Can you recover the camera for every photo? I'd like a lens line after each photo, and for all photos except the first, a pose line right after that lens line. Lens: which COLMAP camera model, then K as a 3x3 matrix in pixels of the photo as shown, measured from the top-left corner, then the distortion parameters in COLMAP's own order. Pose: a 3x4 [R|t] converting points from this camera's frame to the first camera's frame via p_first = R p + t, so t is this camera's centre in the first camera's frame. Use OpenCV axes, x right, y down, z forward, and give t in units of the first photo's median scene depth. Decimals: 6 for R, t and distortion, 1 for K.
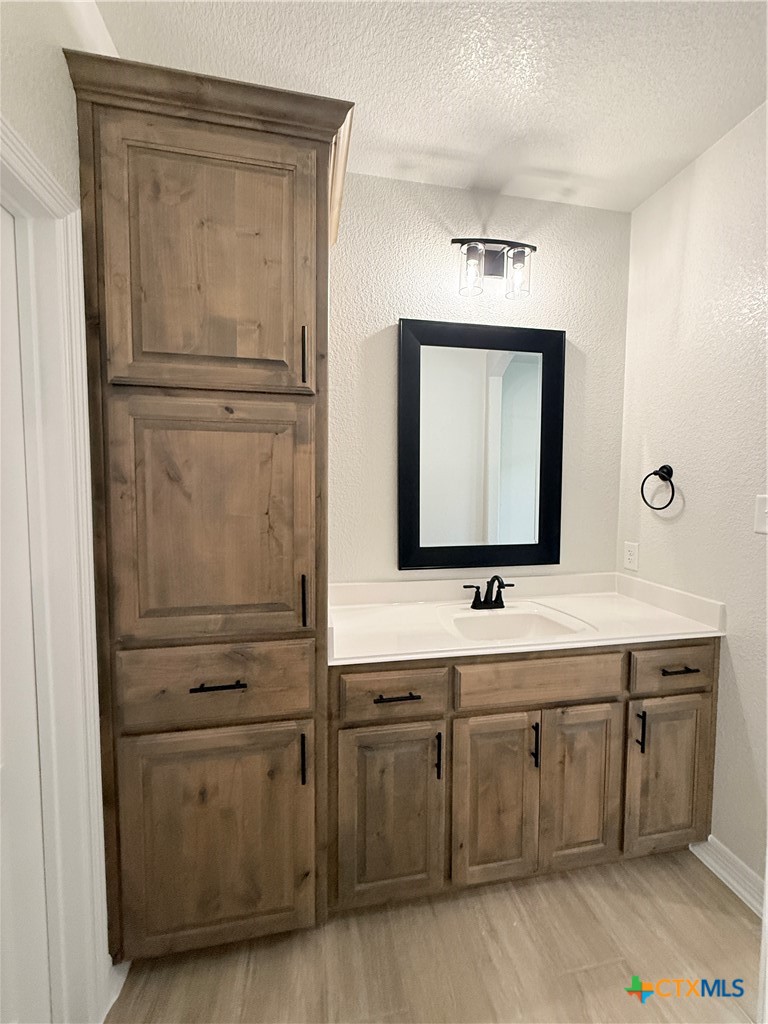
lens RADIAL K [[406.9, 0, 383.2], [0, 406.9, 513.9], [0, 0, 1]] dist [0.001224, -0.000359]
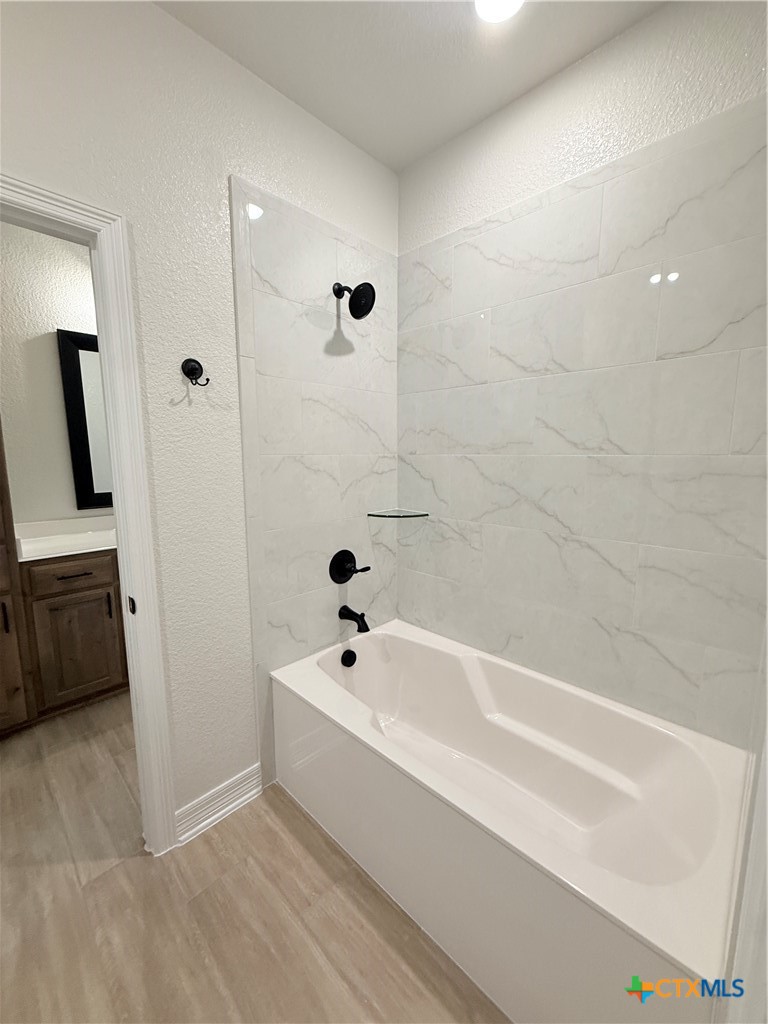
lens RADIAL K [[406.9, 0, 385.7], [0, 406.9, 511.6], [0, 0, 1]] dist [0.001224, -0.000359]
pose [[0.811393, -0.086212, 0.578108, 0.125923], [0.038717, 0.994818, 0.094014, 0.073070], [-0.583217, -0.053900, 0.810526, -1.115557]]
